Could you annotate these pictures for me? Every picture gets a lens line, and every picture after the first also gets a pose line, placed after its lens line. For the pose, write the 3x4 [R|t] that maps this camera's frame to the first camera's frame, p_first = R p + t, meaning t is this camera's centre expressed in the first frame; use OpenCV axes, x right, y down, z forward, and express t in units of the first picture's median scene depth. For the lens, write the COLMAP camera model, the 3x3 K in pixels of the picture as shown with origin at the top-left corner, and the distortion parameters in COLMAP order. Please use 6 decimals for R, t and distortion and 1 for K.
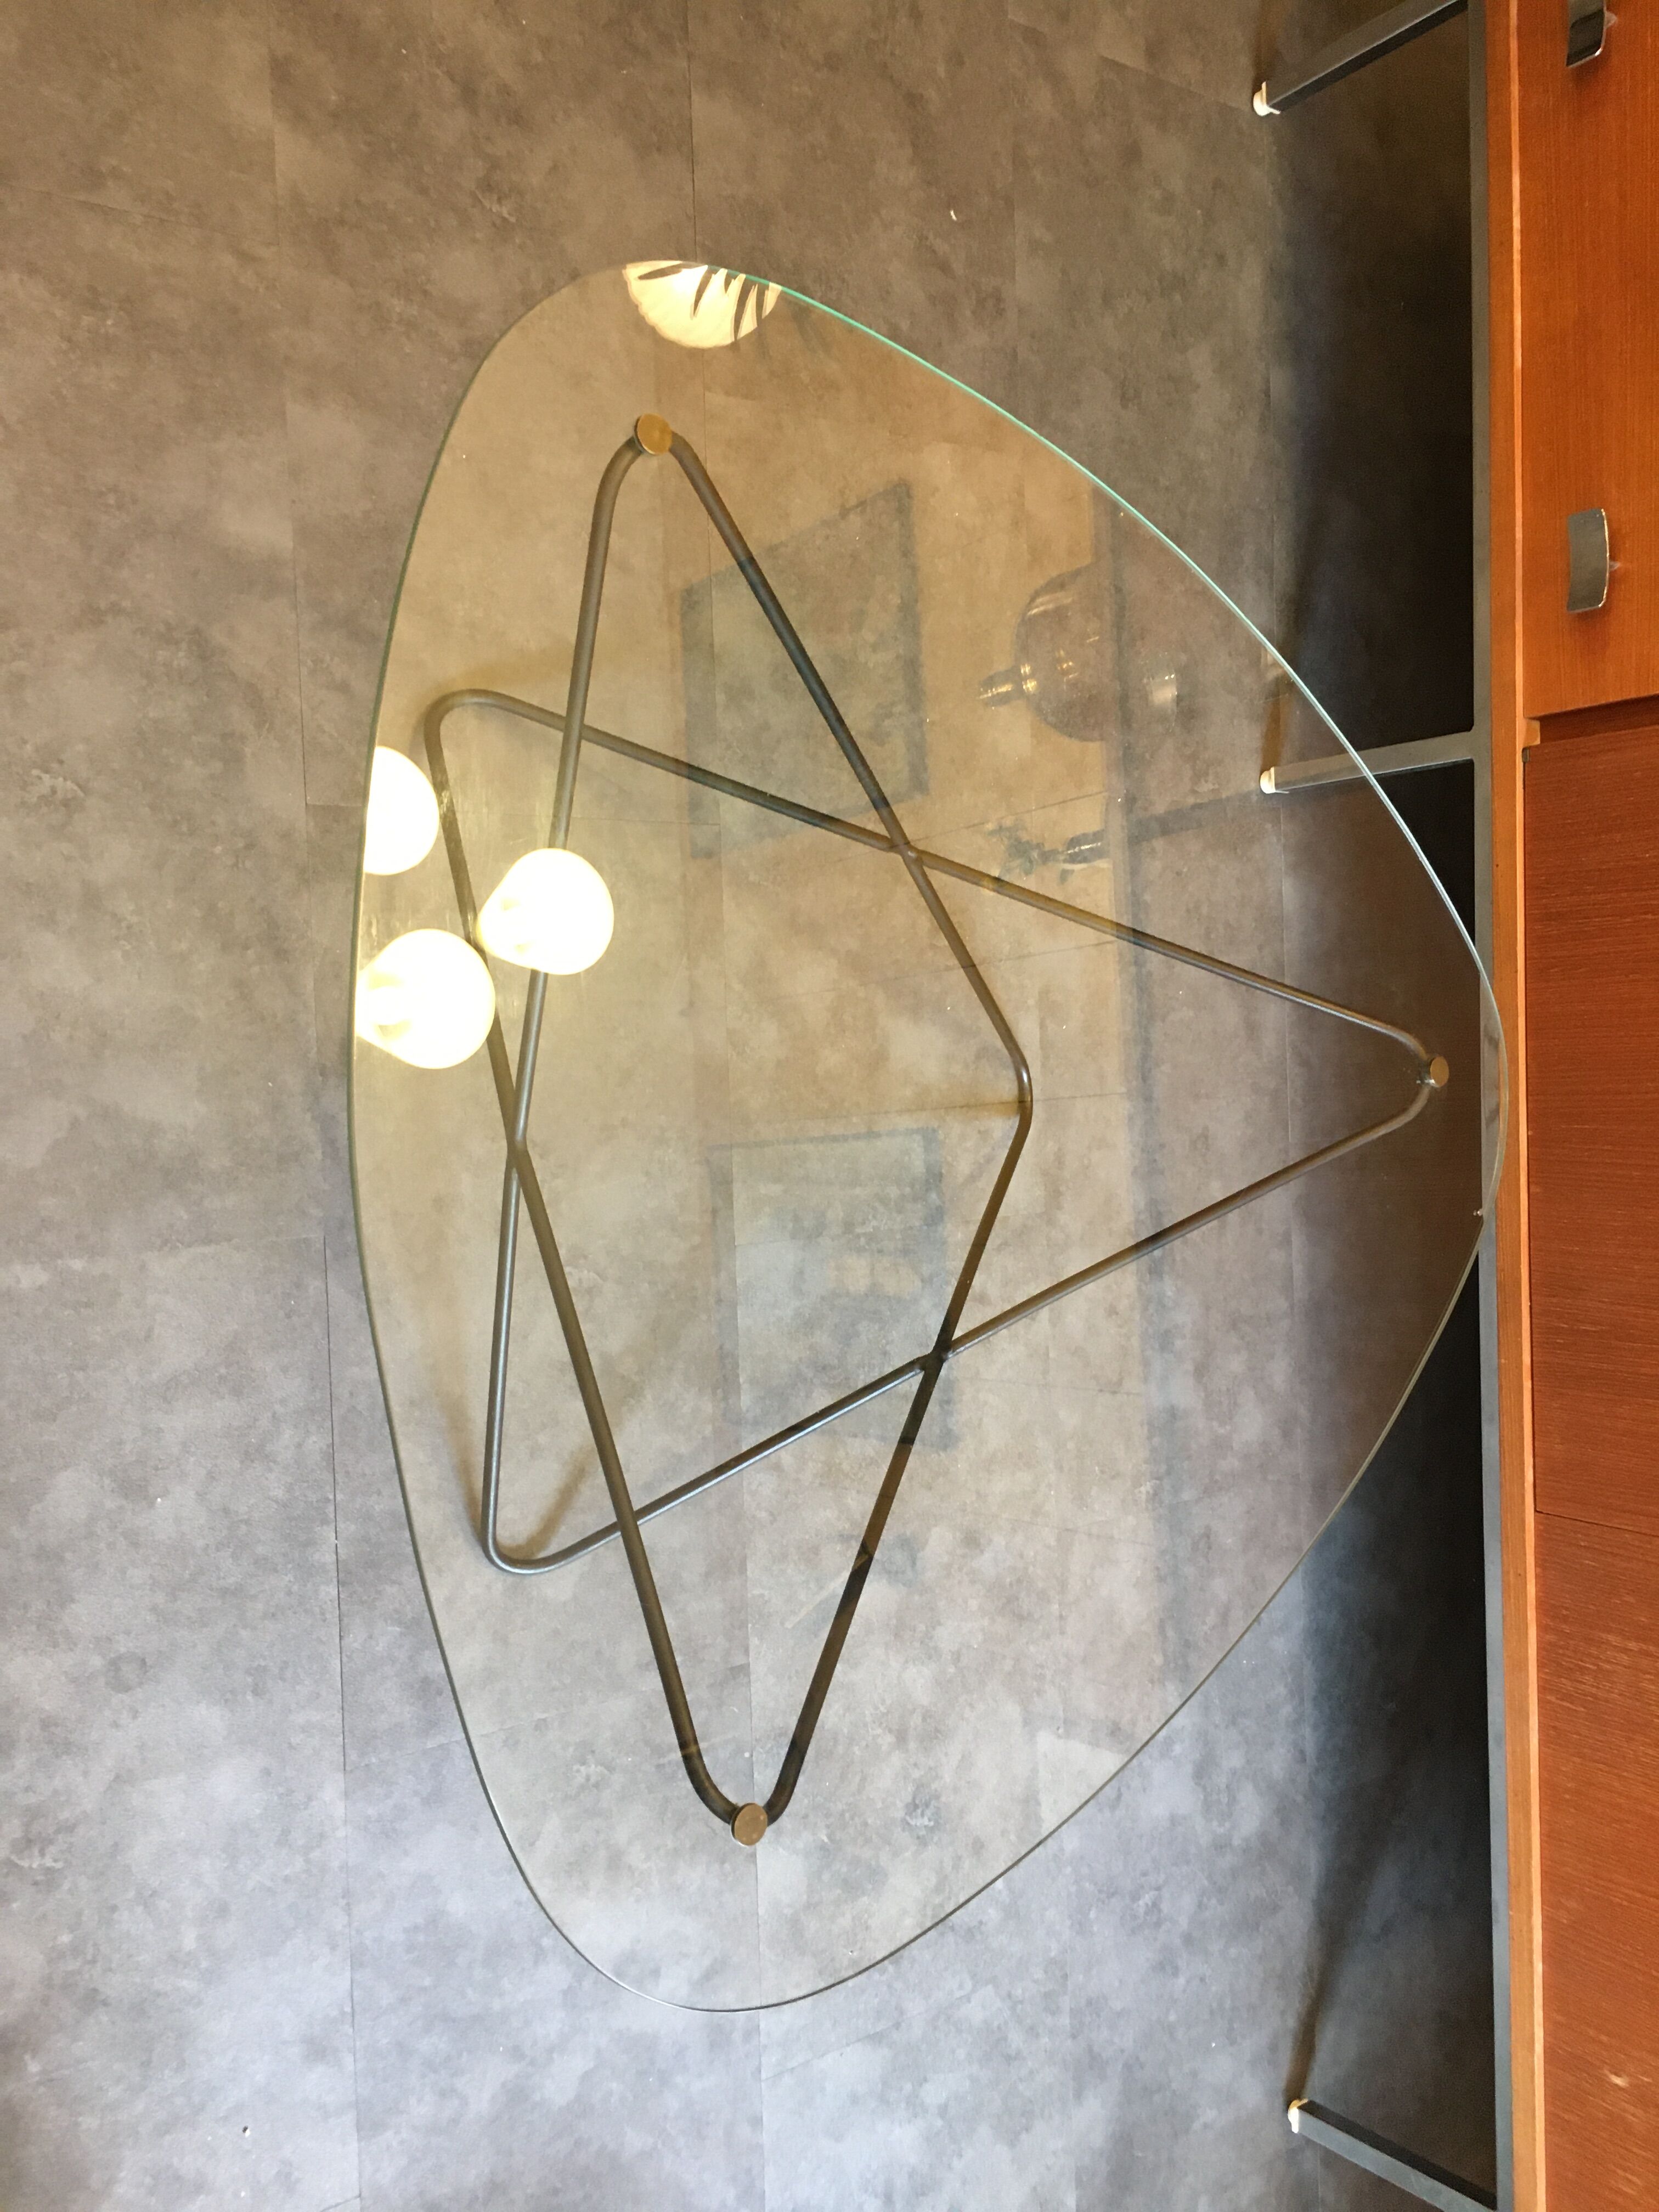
lens RADIAL K [[1904.1, 0, 826.0], [0, 1904.1, 1105.4], [0, 0, 1]] dist [0.080677, -0.116992]
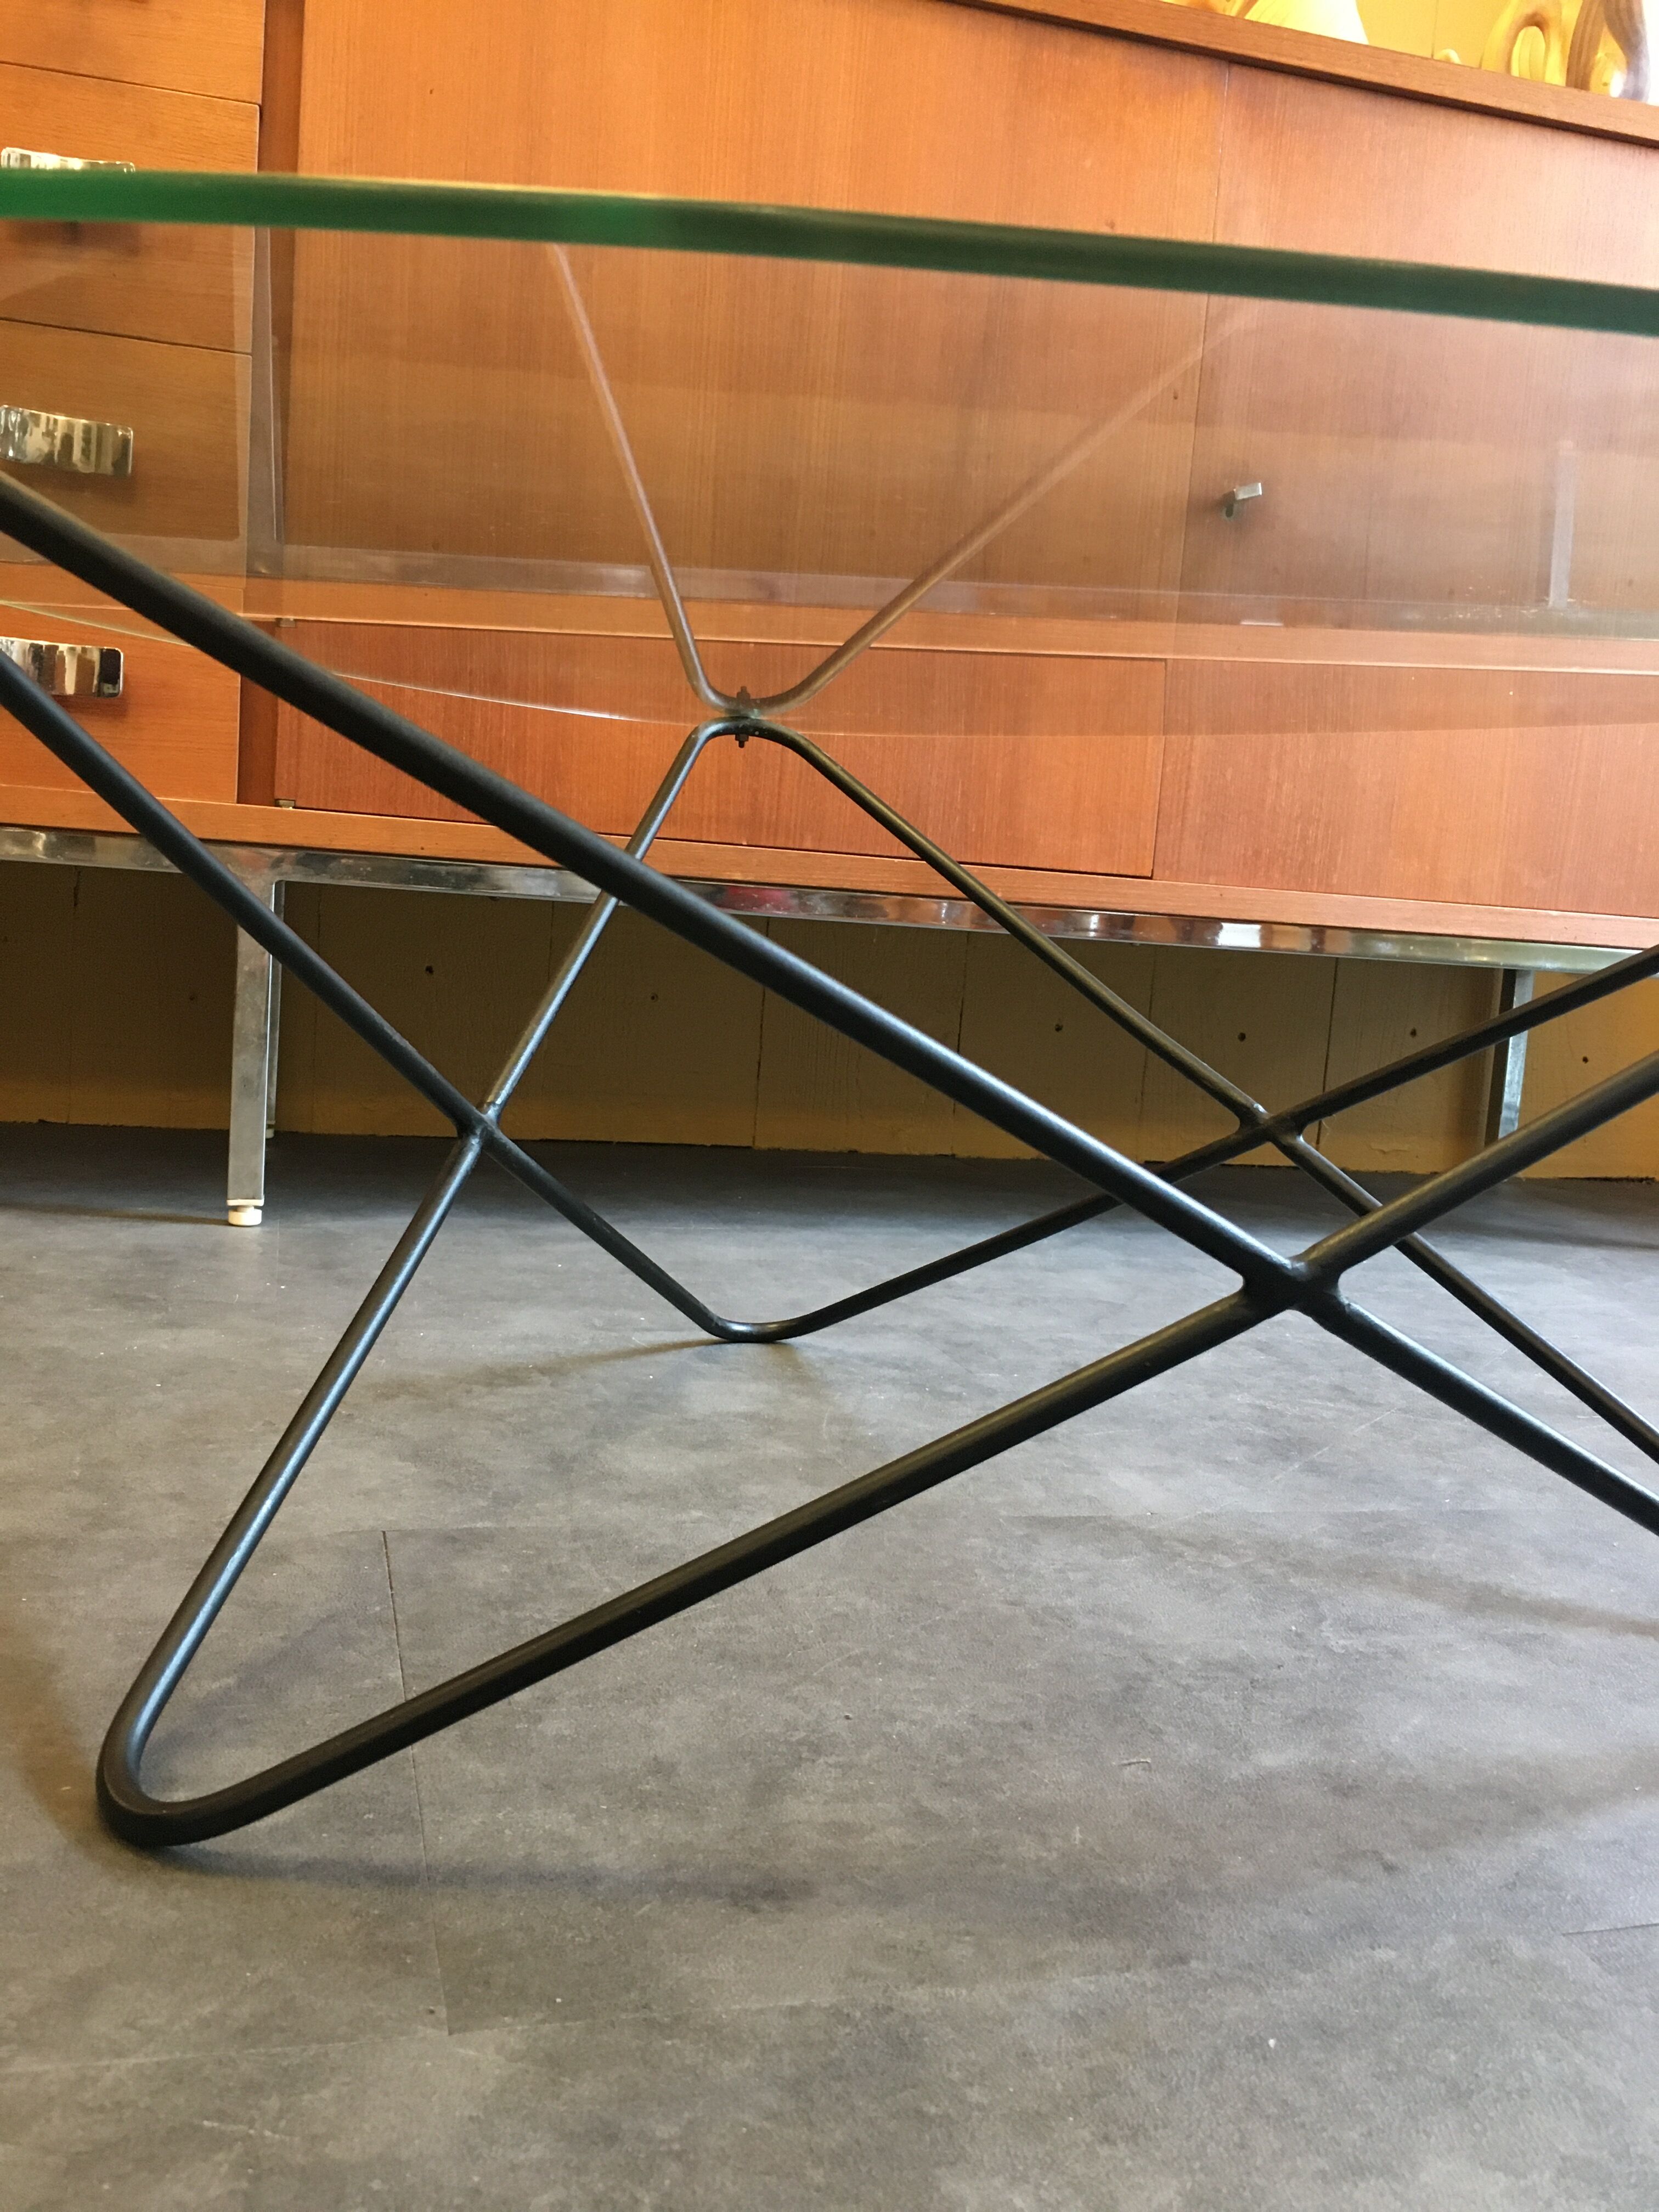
lens RADIAL K [[1904.1, 0, 833.7], [0, 1904.1, 1092.2], [0, 0, 1]] dist [0.080677, -0.116992]
pose [[-0.143882, -0.680312, 0.718661, -0.360958], [0.971536, 0.040996, 0.233317, -0.156079], [-0.188190, 0.731775, 0.655049, 0.570262]]
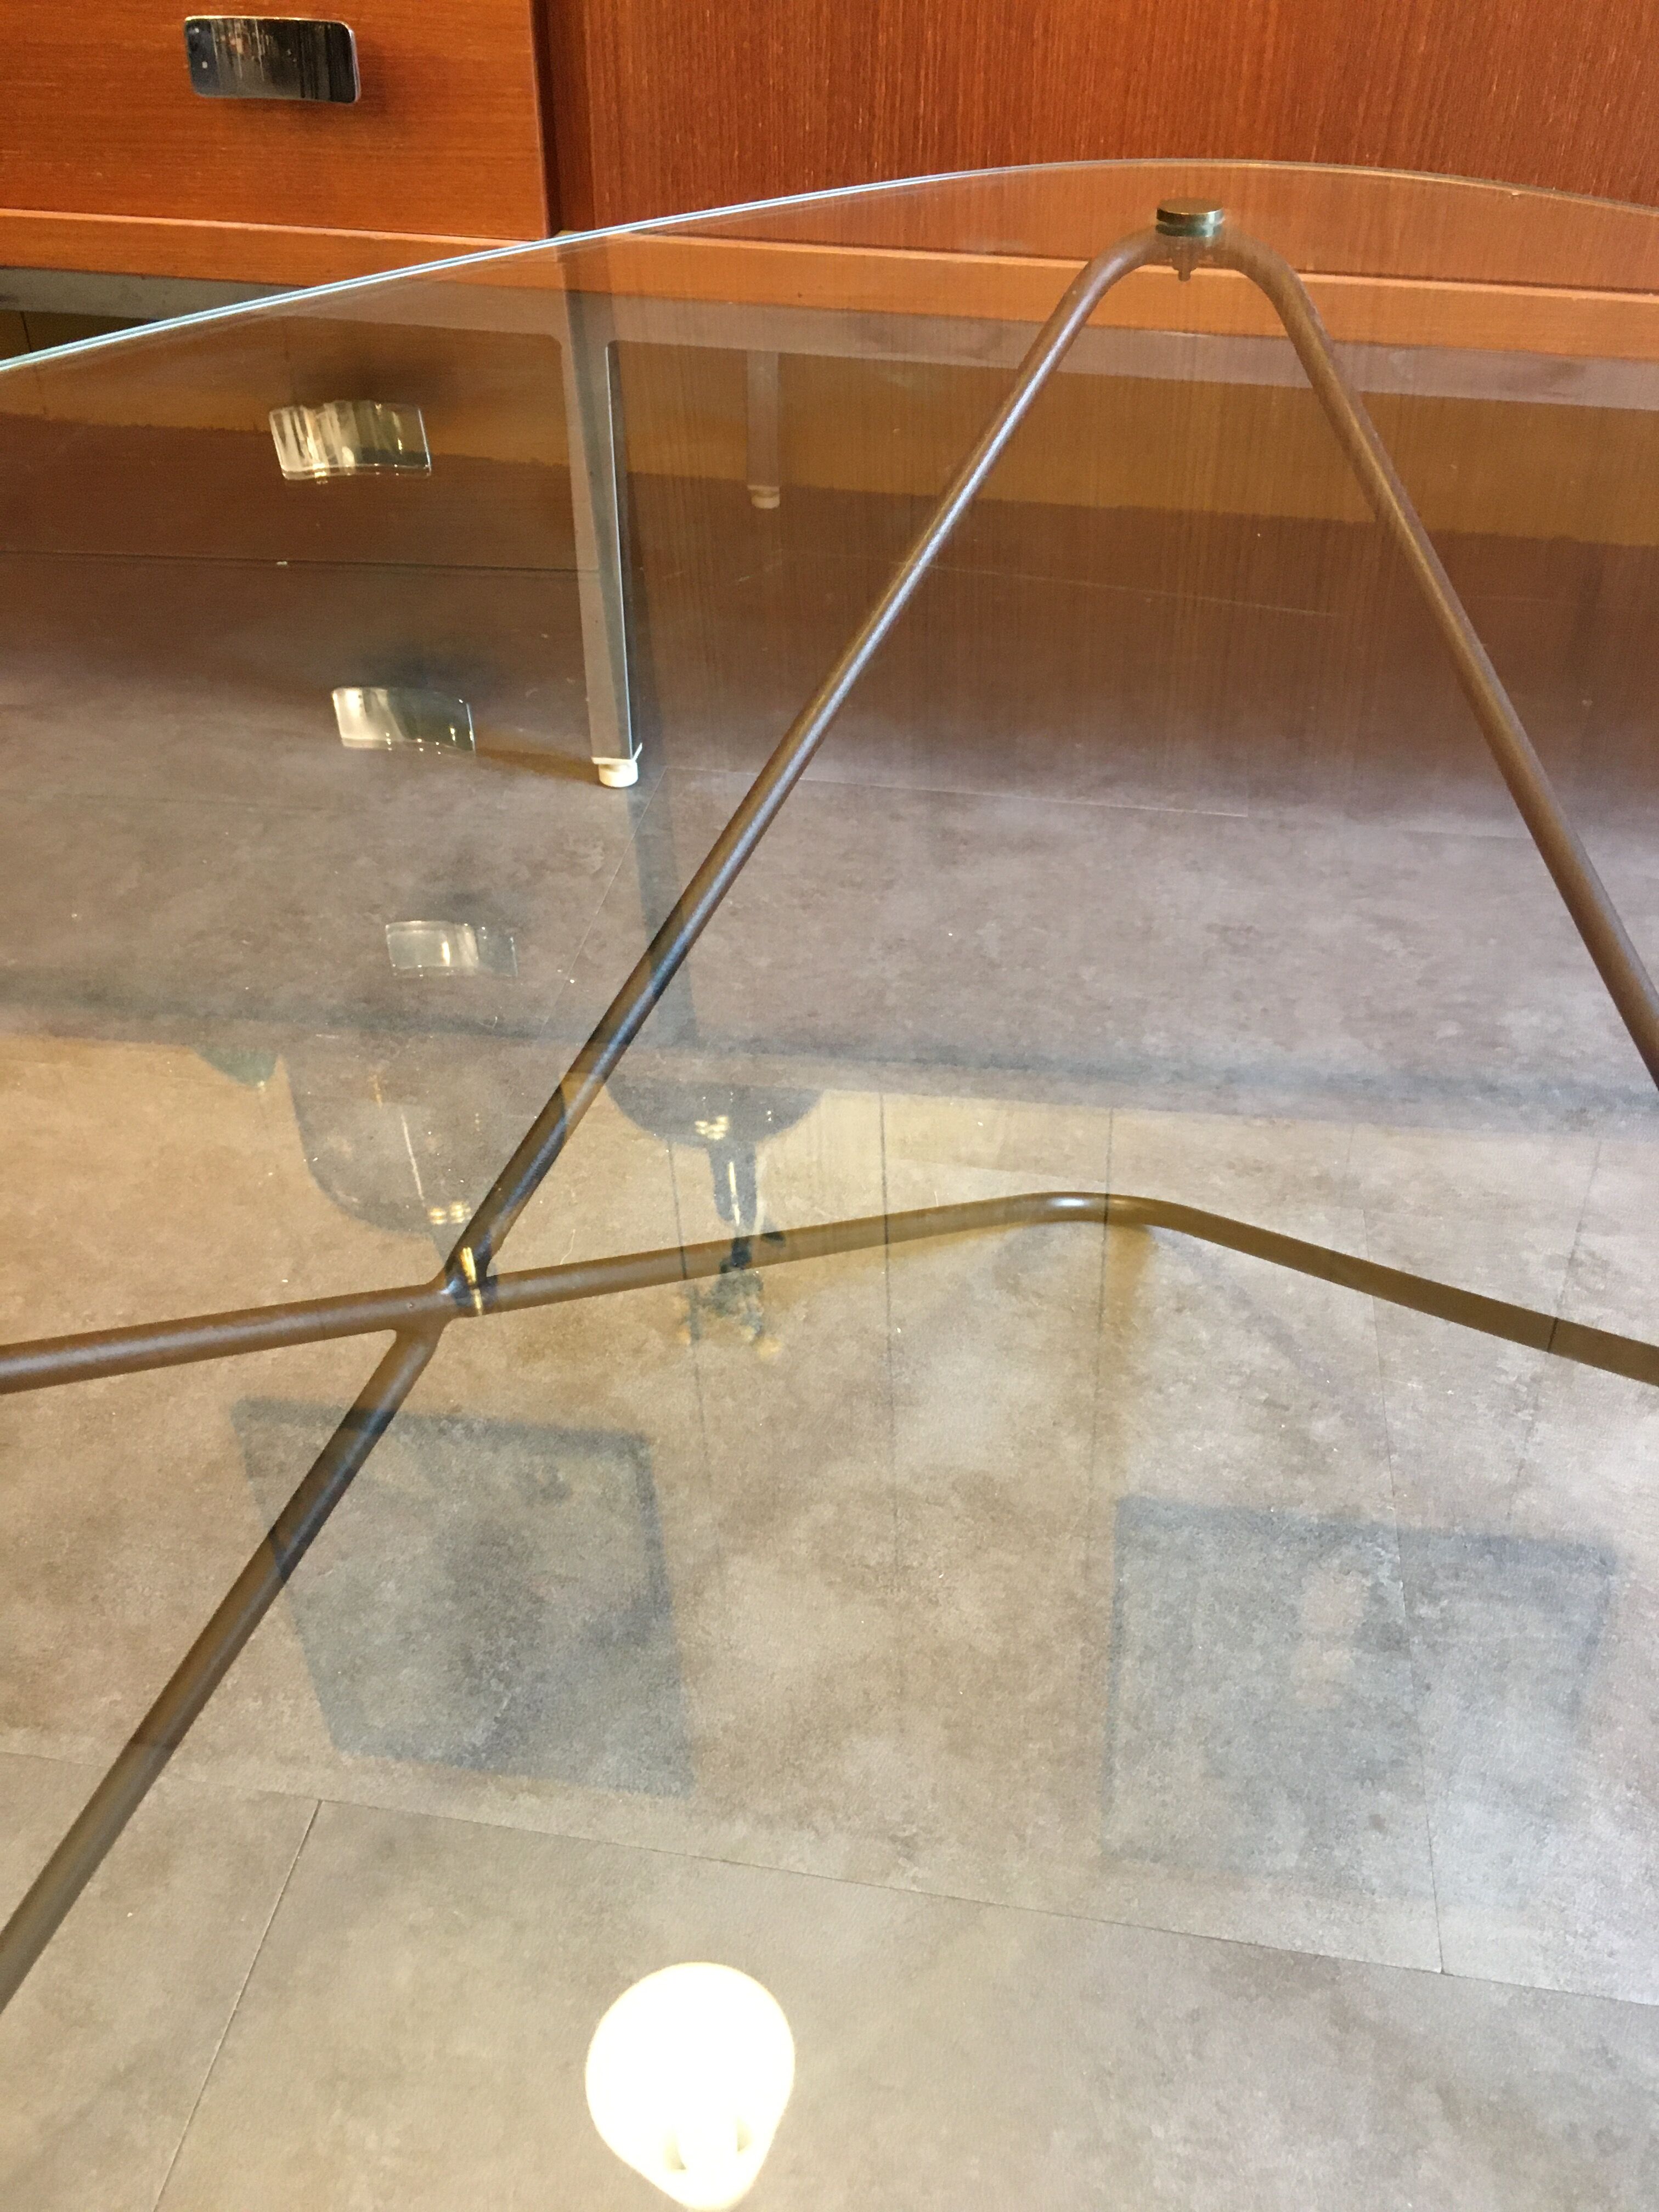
lens RADIAL K [[1904.1, 0, 832.8], [0, 1904.1, 1093.2], [0, 0, 1]] dist [0.080677, -0.116992]
pose [[0.165725, -0.948083, 0.271429, -0.009392], [0.979852, 0.127192, -0.153990, -0.003960], [0.111472, 0.291480, 0.950060, 0.606840]]
